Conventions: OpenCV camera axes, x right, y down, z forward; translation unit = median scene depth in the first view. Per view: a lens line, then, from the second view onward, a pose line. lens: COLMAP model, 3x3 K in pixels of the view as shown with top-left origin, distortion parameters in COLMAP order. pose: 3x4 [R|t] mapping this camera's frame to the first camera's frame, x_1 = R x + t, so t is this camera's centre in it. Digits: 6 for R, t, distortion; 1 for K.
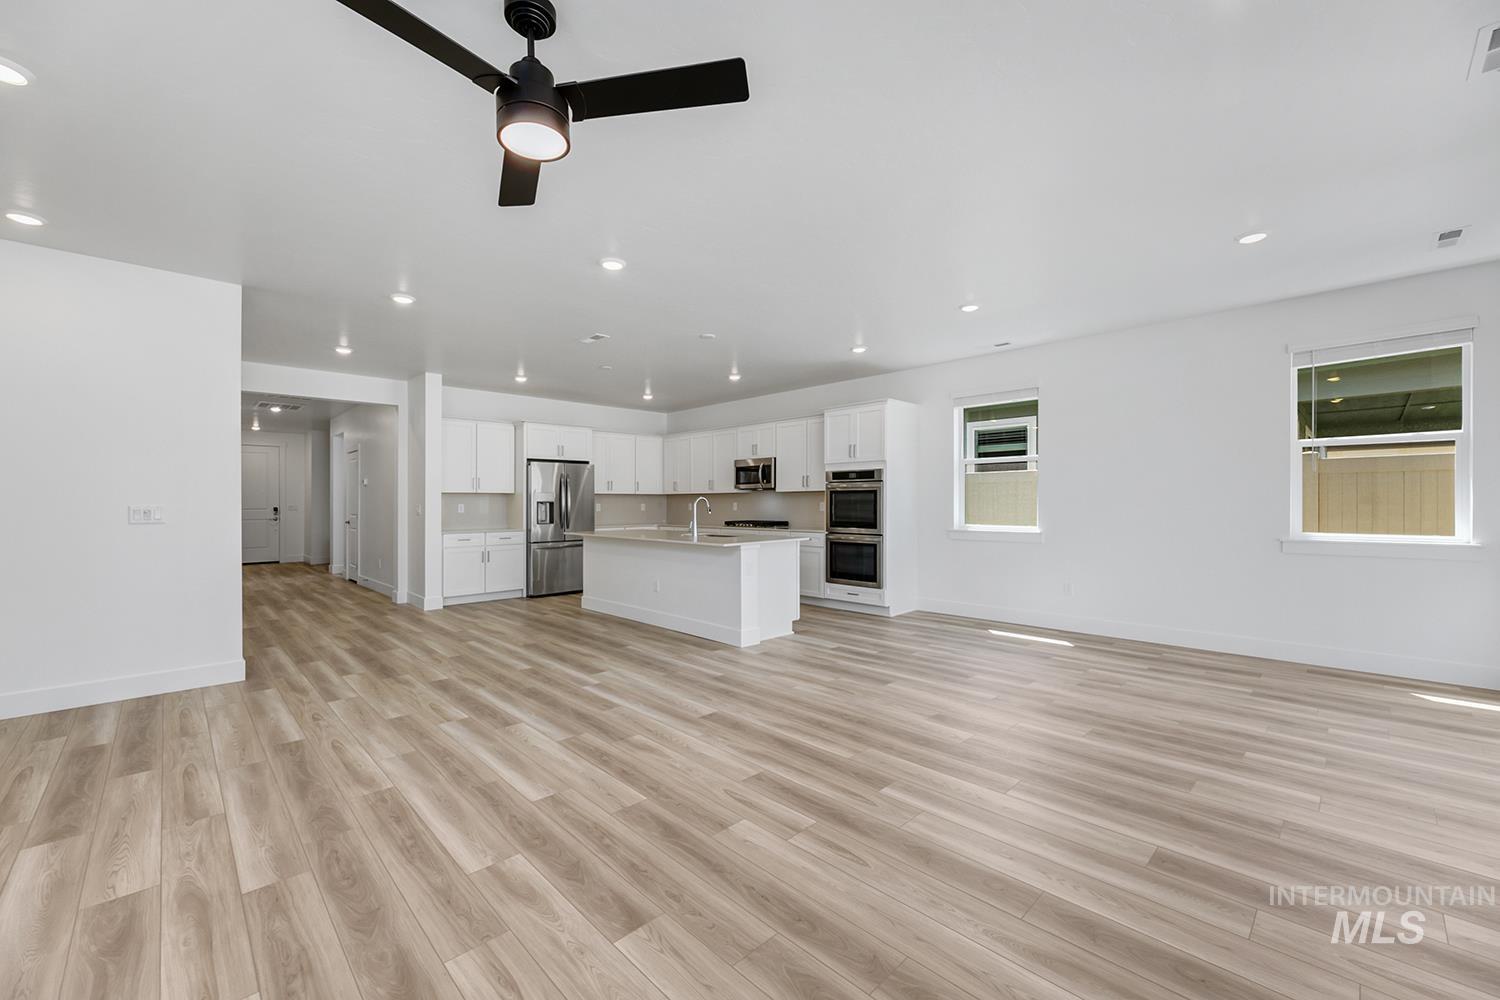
lens RADIAL K [[612.8, 0, 742.8], [0, 612.8, 501.8], [0, 0, 1]] dist [0.000245, 0.000086]
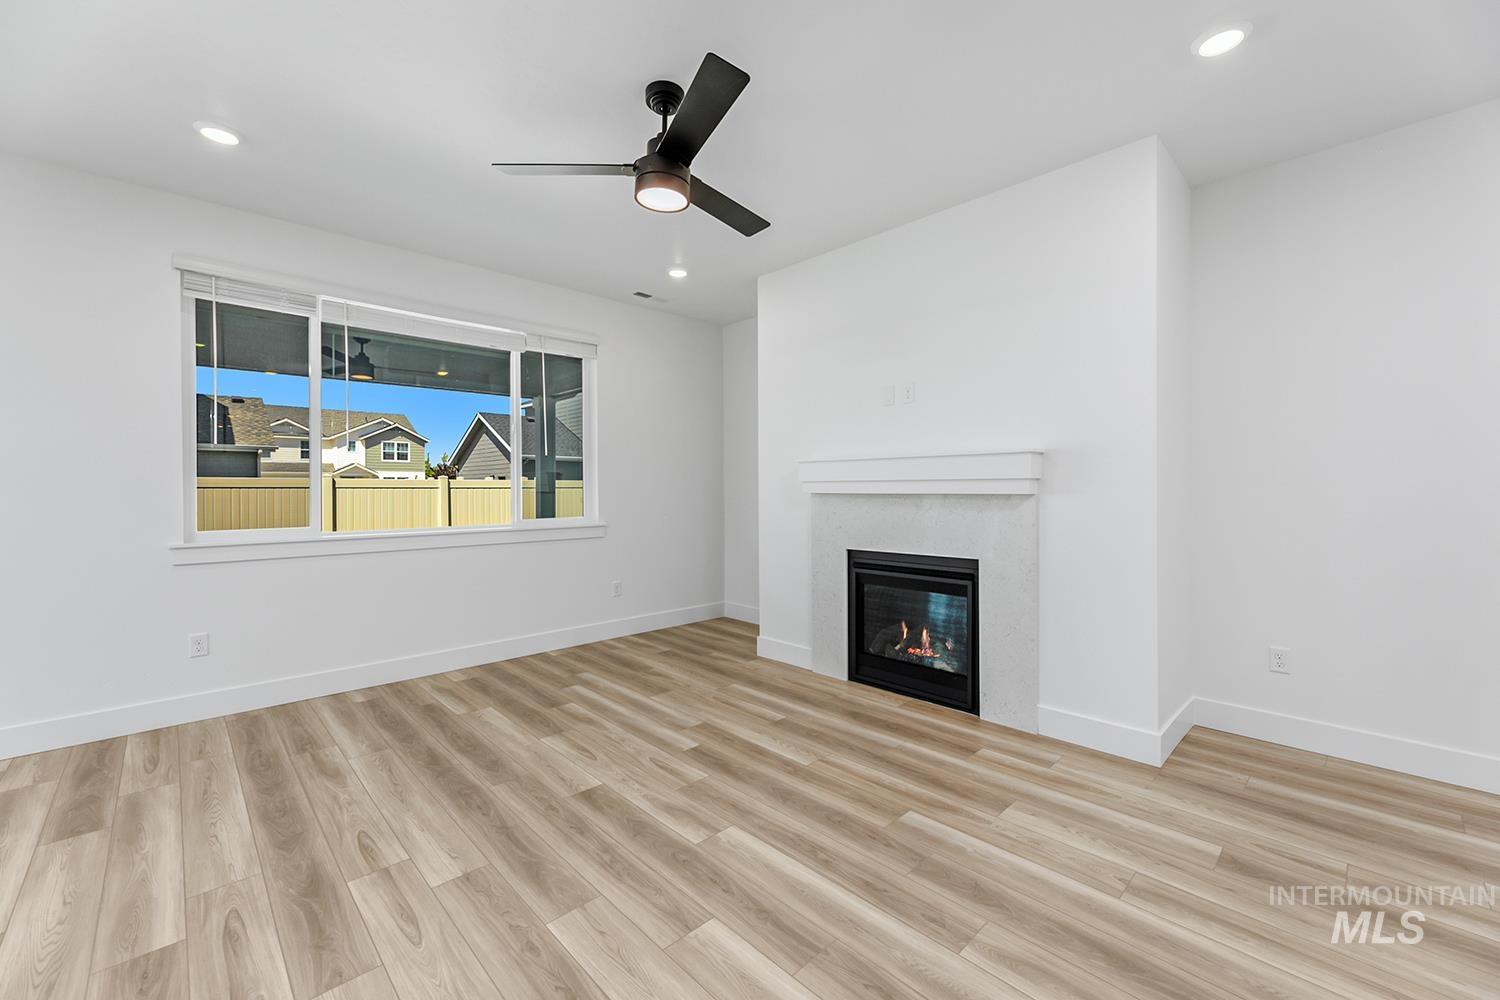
lens RADIAL K [[604.1, 0, 753.7], [0, 604.1, 503.2], [0, 0, 1]] dist [0.001133, 0.000023]
pose [[-0.999825, 0.008551, -0.016657, -0.209704], [0.008161, 0.999695, 0.023321, 0.002111], [0.016852, 0.023181, -0.999589, 0.921744]]
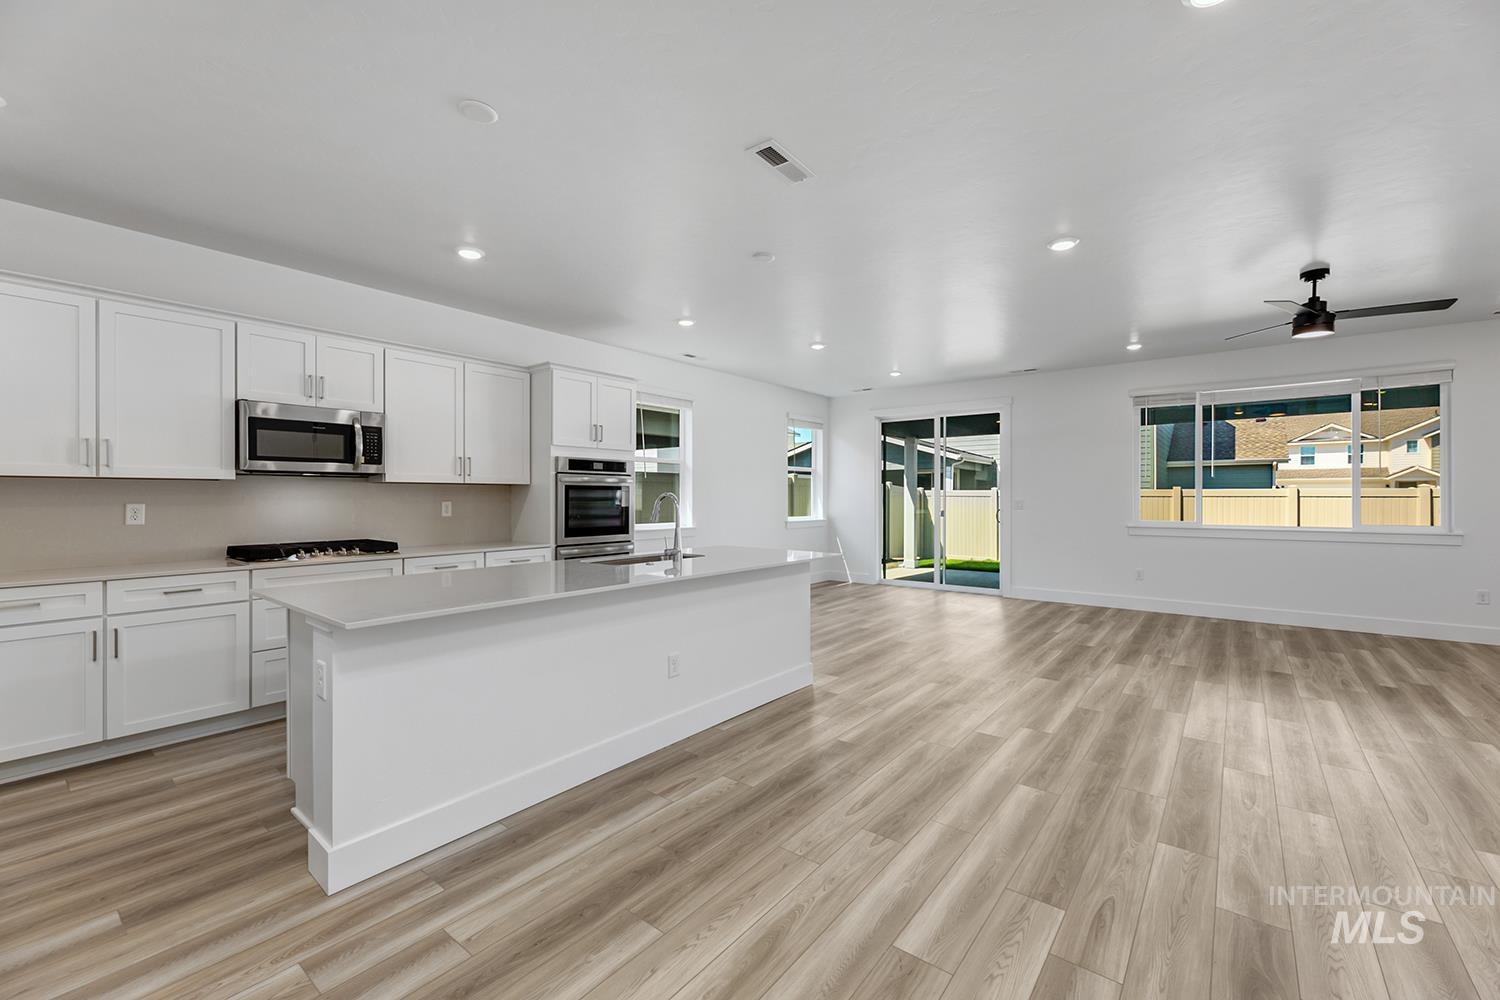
lens RADIAL K [[618.4, 0, 781.1], [0, 618.4, 496.1], [0, 0, 1]] dist [0.000920, -0.000021]
pose [[-0.178982, 0.005421, 0.983837, -0.884679], [0.000692, 0.999985, -0.005384, -0.002513], [-0.983852, -0.000283, -0.178983, 1.327242]]
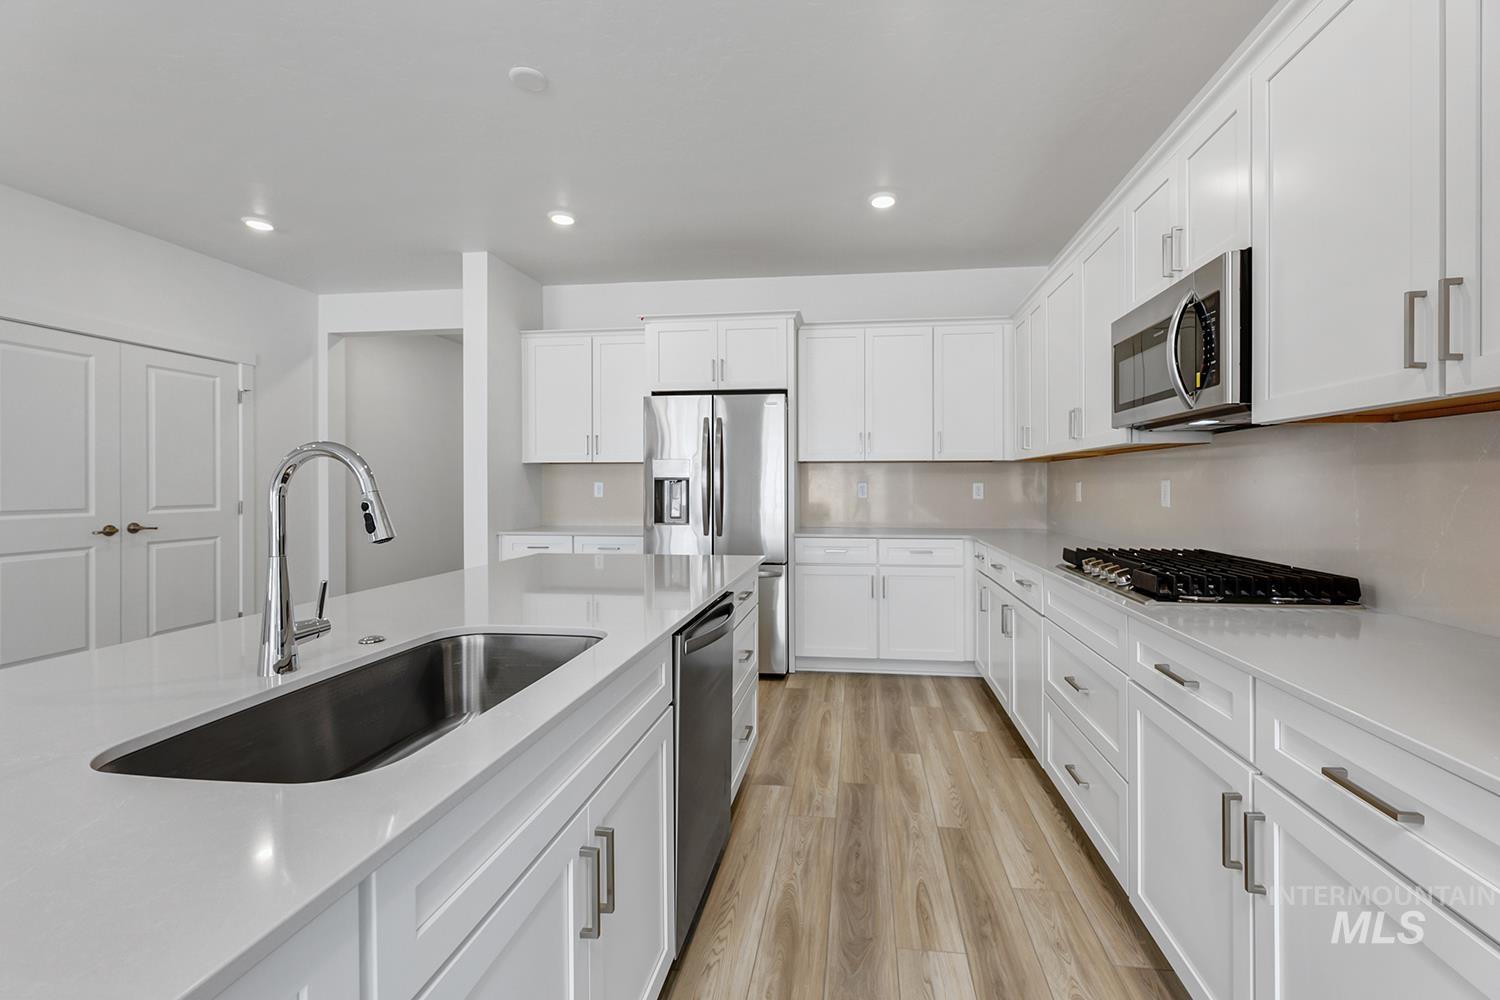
lens RADIAL K [[638.8, 0, 772.9], [0, 638.8, 483.5], [0, 0, 1]] dist [0.001364, 0.000081]
pose [[0.619404, 0.003955, -0.785062, 0.205296], [-0.000664, 0.999990, 0.004514, 0.002616], [0.785072, -0.002275, 0.619401, 1.306166]]
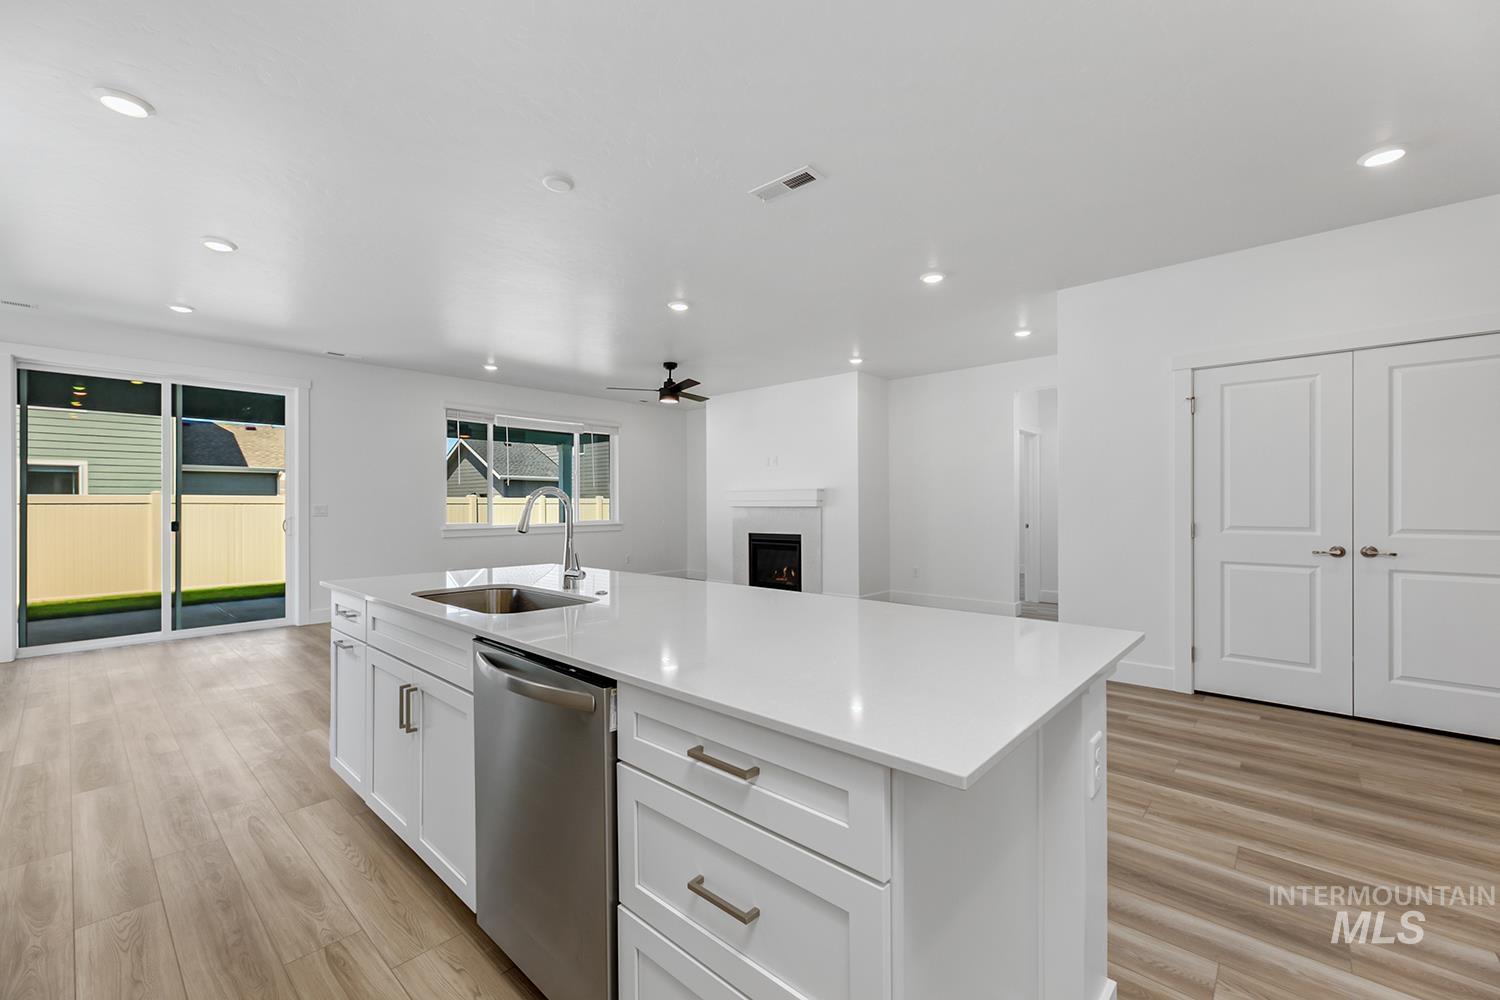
lens RADIAL K [[592.5, 0, 771.4], [0, 592.5, 505.3], [0, 0, 1]] dist [-0.000004, -0.000047]
pose [[-0.994254, 0.007866, -0.106756, -0.235534], [0.007739, 0.999969, 0.001610, 0.004120], [0.106765, 0.000775, -0.994284, 1.830382]]
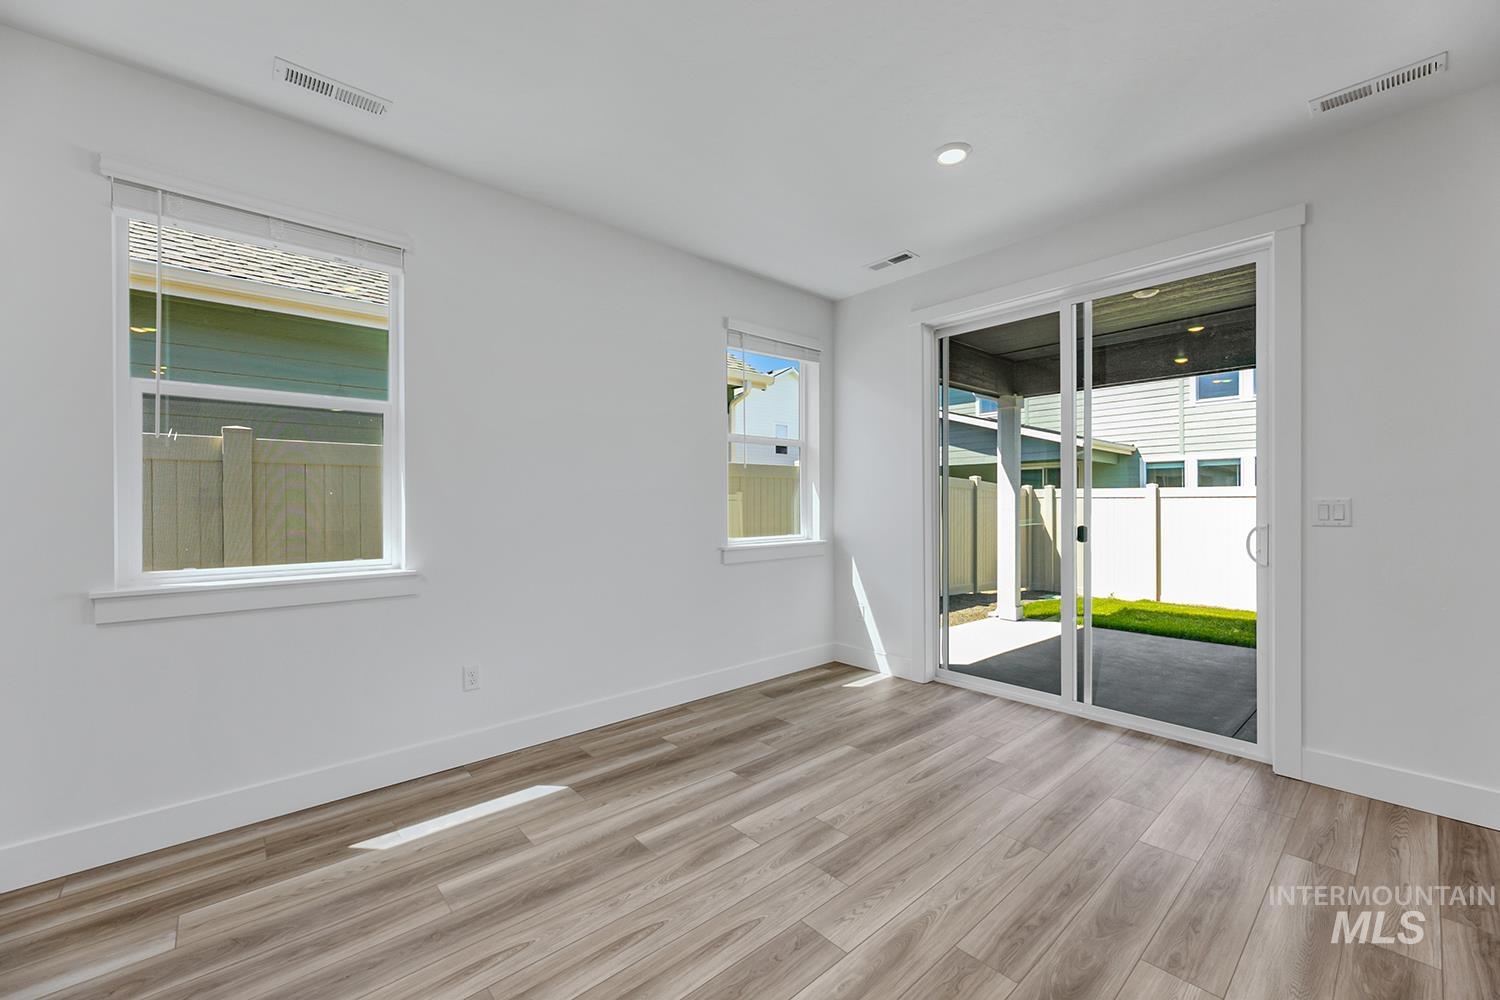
lens RADIAL K [[604.1, 0, 753.7], [0, 604.1, 503.2], [0, 0, 1]] dist [0.001133, 0.000023]
pose [[0.026062, 0.000137, 0.999660, 0.052640], [0.001906, 0.999998, -0.000187, 0.000259], [-0.999659, 0.001911, 0.026062, 0.928018]]
